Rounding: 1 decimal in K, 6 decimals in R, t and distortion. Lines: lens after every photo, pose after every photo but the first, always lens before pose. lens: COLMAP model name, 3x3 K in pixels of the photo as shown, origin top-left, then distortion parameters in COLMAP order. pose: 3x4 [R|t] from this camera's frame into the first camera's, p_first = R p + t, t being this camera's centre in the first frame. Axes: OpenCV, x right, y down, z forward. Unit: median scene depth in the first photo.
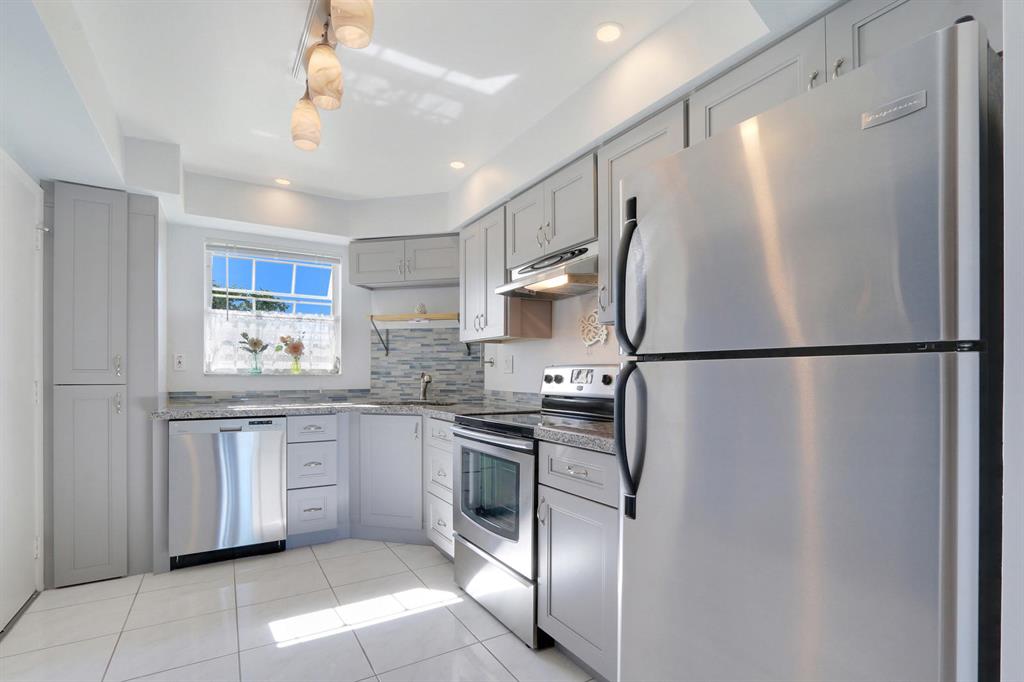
lens RADIAL K [[481.3, 0, 506.9], [0, 481.3, 371.4], [0, 0, 1]] dist [-0.000776, -0.000213]
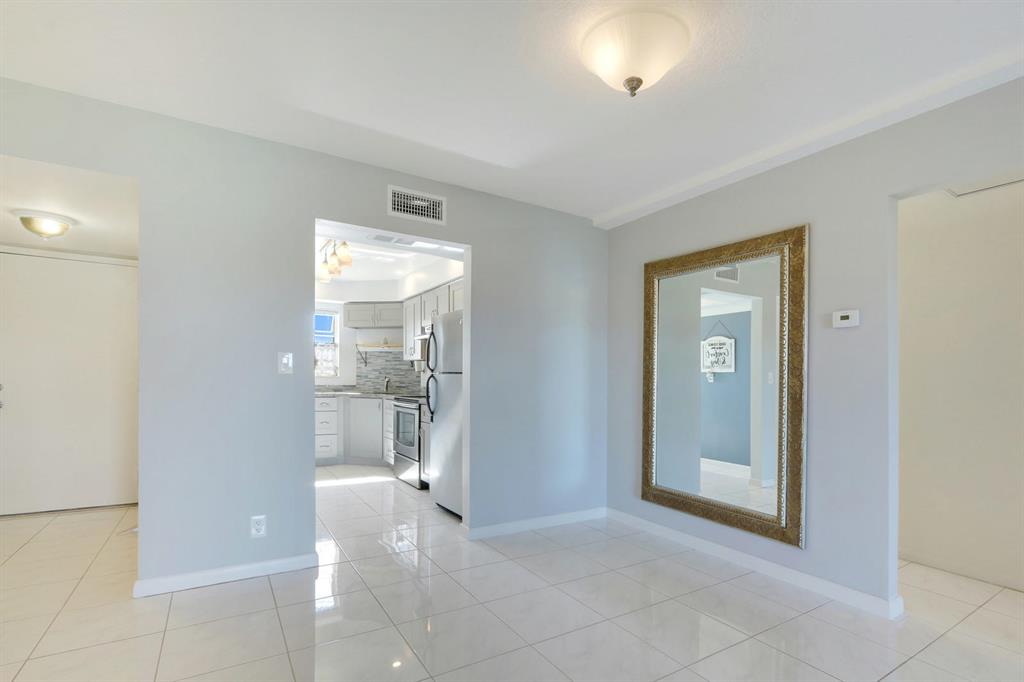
lens RADIAL K [[481.3, 0, 529.0], [0, 481.3, 390.6], [0, 0, 1]] dist [-0.000776, -0.000213]
pose [[0.998706, 0.012790, 0.049213, 0.273838], [-0.014202, 0.999494, 0.028468, -0.002832], [-0.048824, -0.029131, 0.998382, -0.825937]]
